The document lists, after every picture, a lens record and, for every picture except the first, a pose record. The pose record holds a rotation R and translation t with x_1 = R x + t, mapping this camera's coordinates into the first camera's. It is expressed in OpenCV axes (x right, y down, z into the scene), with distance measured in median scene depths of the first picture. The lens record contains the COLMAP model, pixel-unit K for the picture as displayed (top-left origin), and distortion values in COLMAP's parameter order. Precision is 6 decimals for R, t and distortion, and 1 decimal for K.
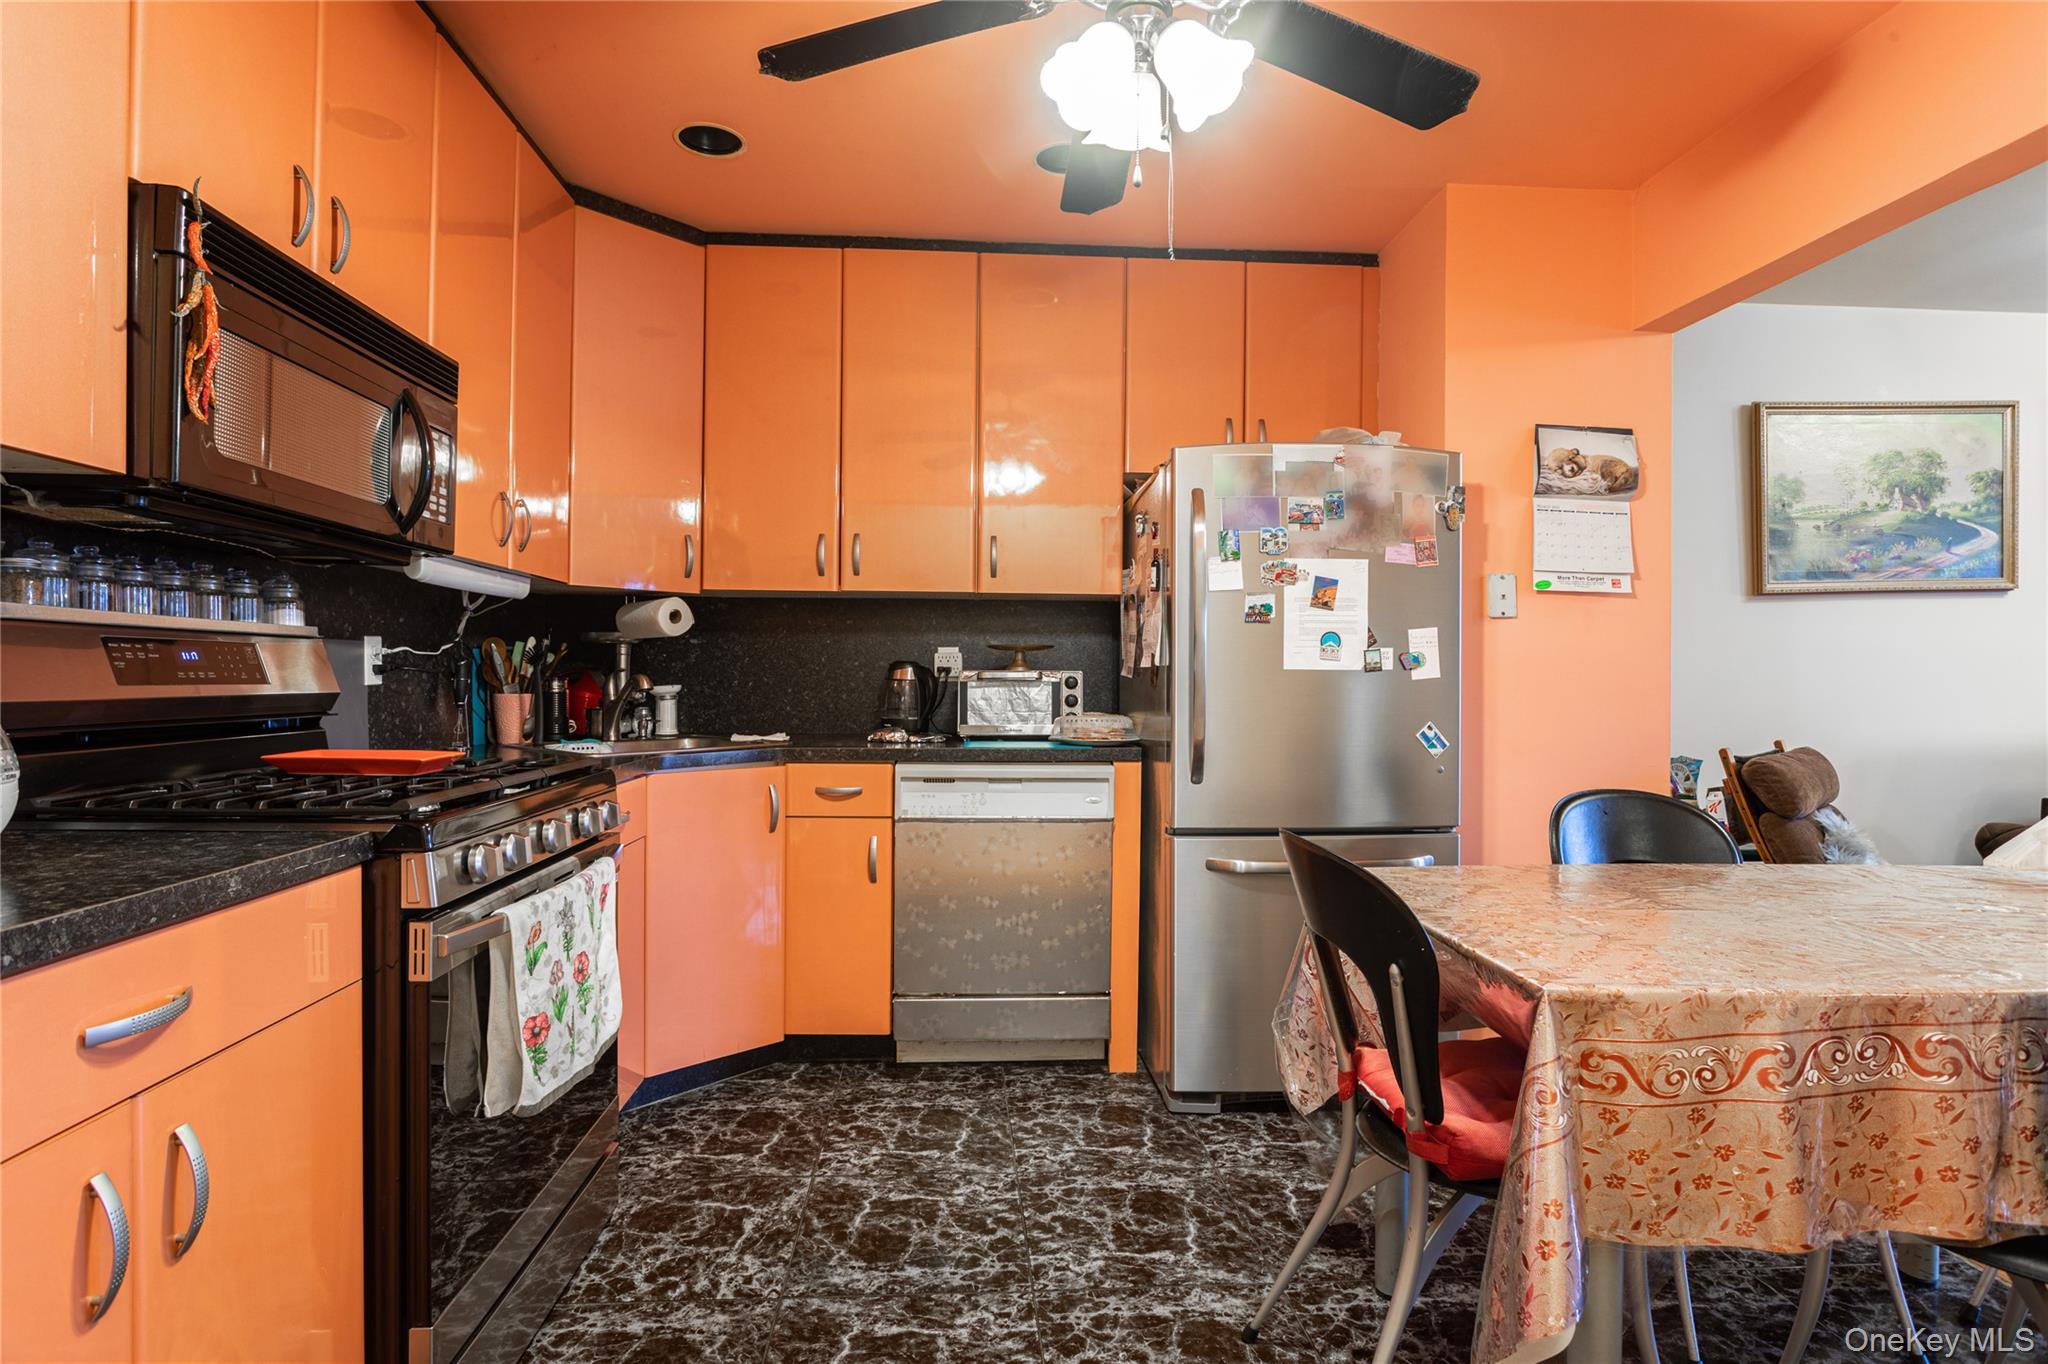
lens RADIAL K [[1036.9, 0, 1011.4], [0, 1036.9, 682.9], [0, 0, 1]] dist [-0.017439, 0.007146]
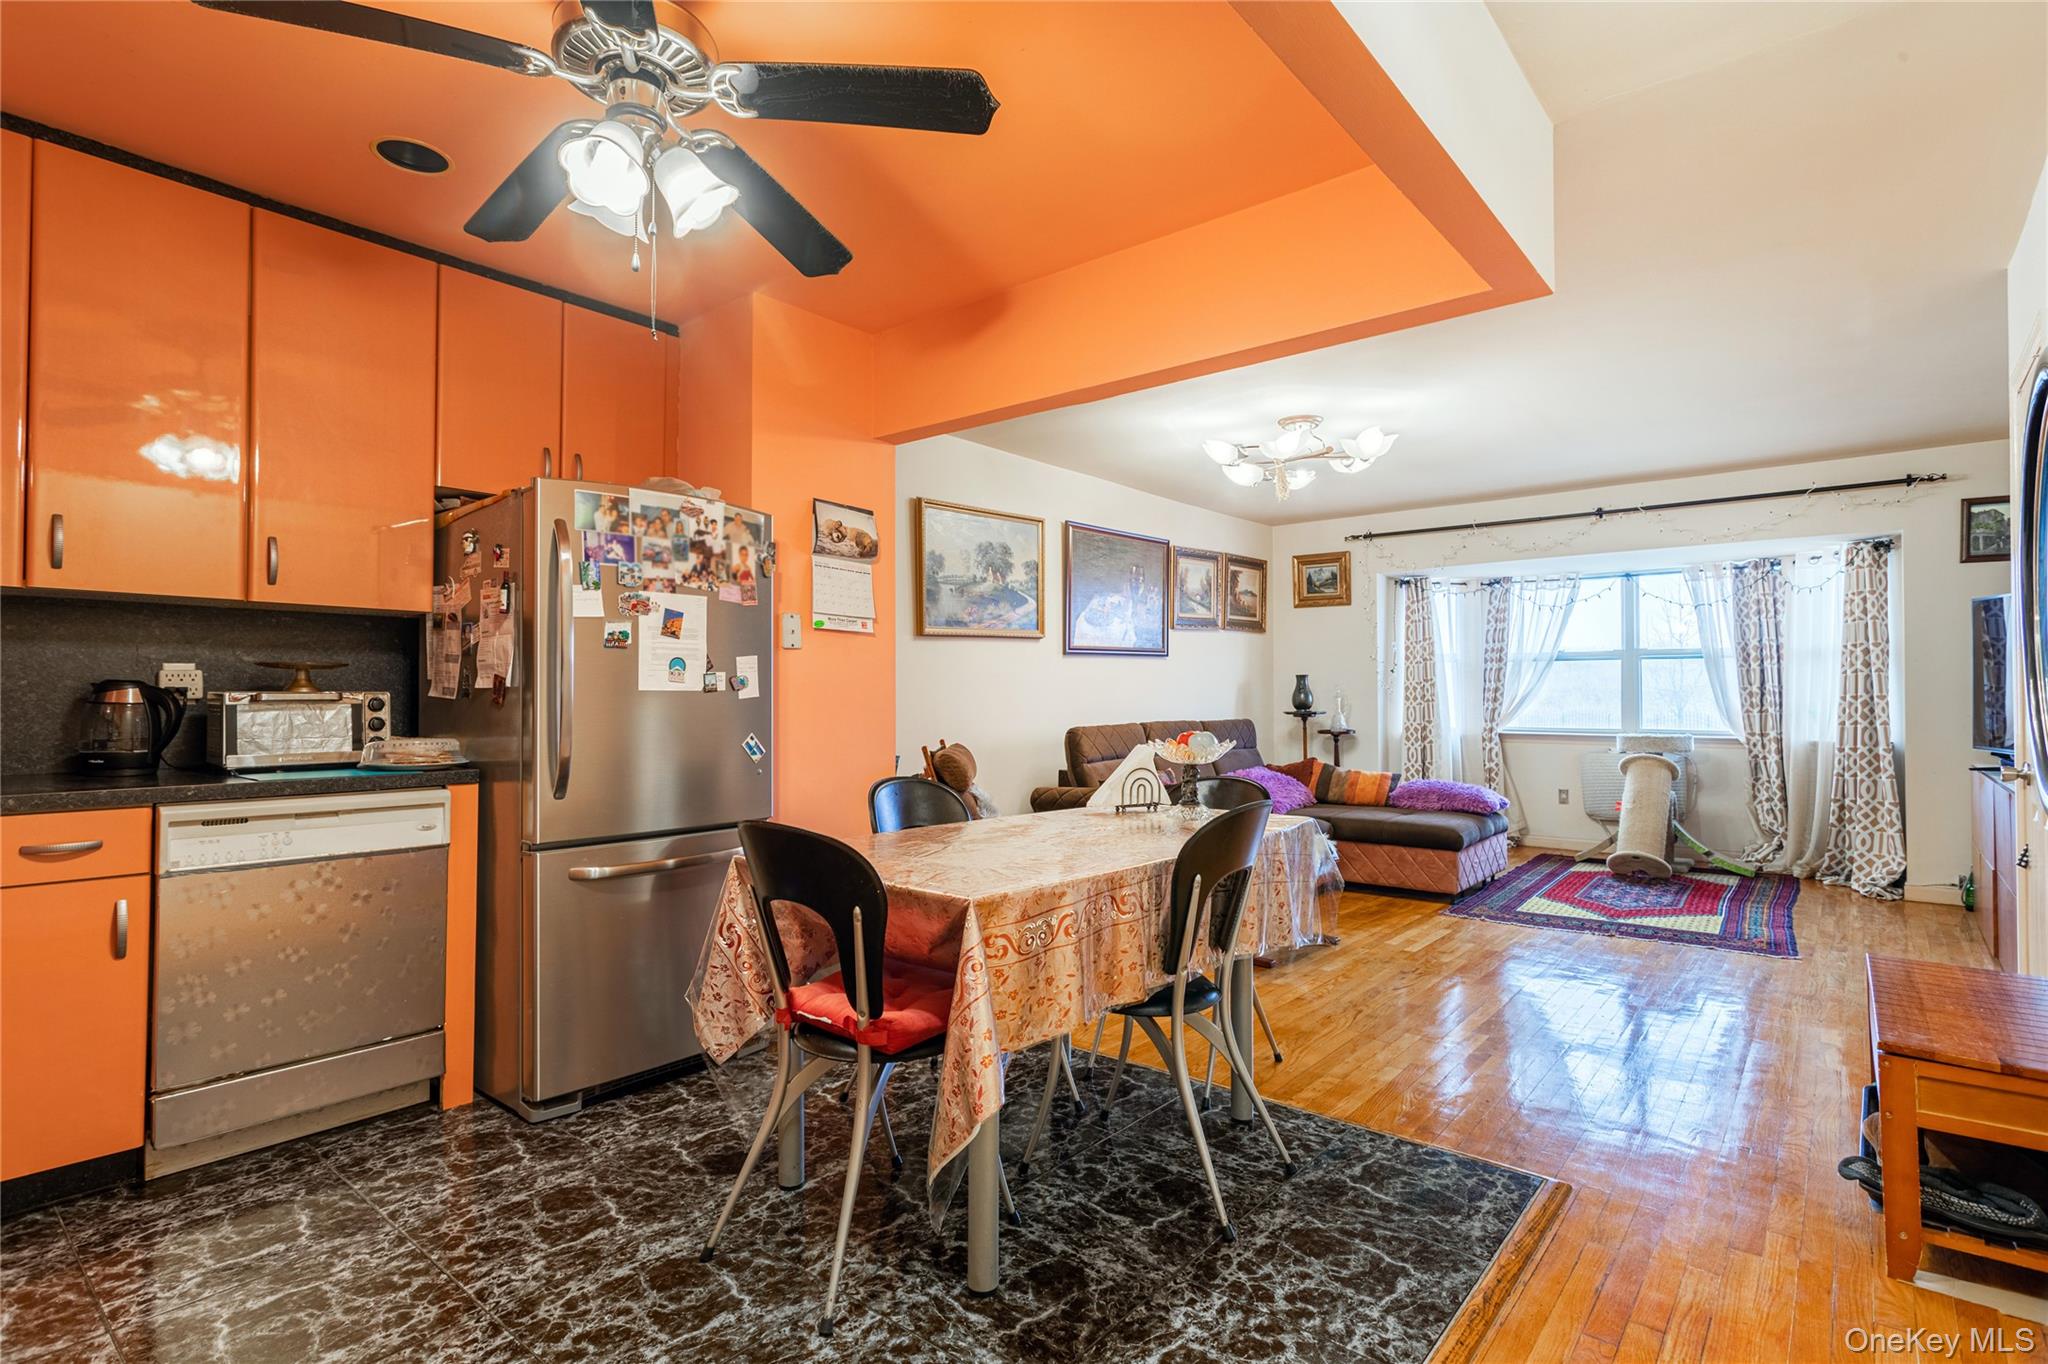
lens RADIAL K [[1013.0, 0, 1024.0], [0, 1013.0, 682.0], [0, 0, 1]] dist [0.005082, 0.000895]
pose [[0.681292, 0.004794, 0.731996, -0.233189], [0.008270, 0.999864, -0.014246, -0.002858], [-0.731965, 0.015759, 0.681160, -0.043240]]
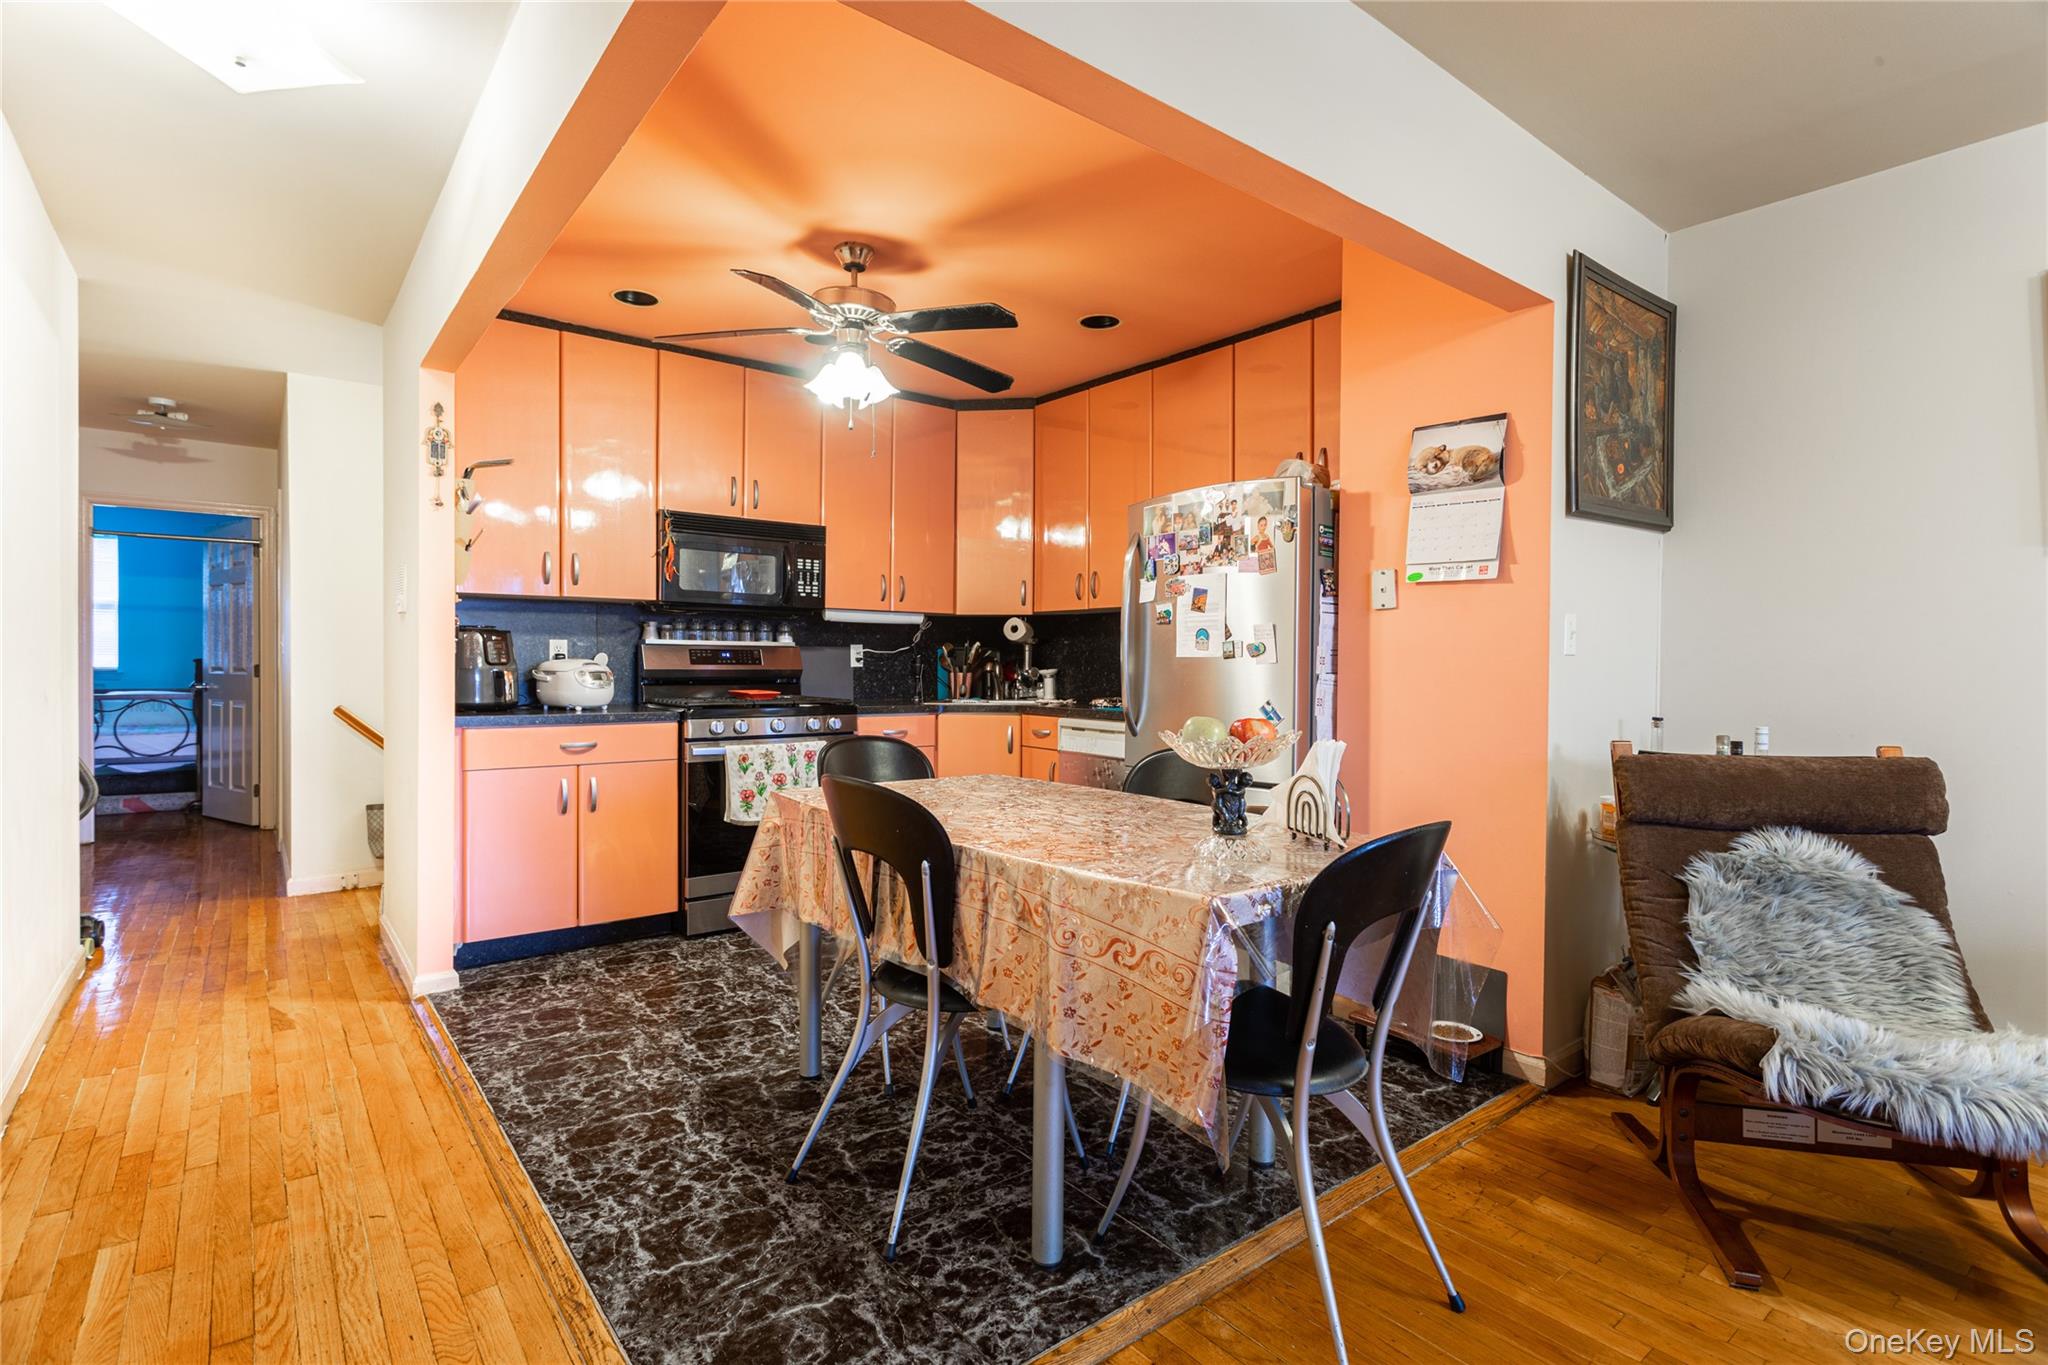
lens RADIAL K [[983.6, 0, 1018.6], [0, 983.6, 679.6], [0, 0, 1]] dist [-0.001122, 0.001252]
pose [[0.569884, 0.011868, -0.821639, 1.123142], [-0.009518, 0.999924, 0.007841, 0.007941], [0.821670, 0.003352, 0.569954, 0.075127]]
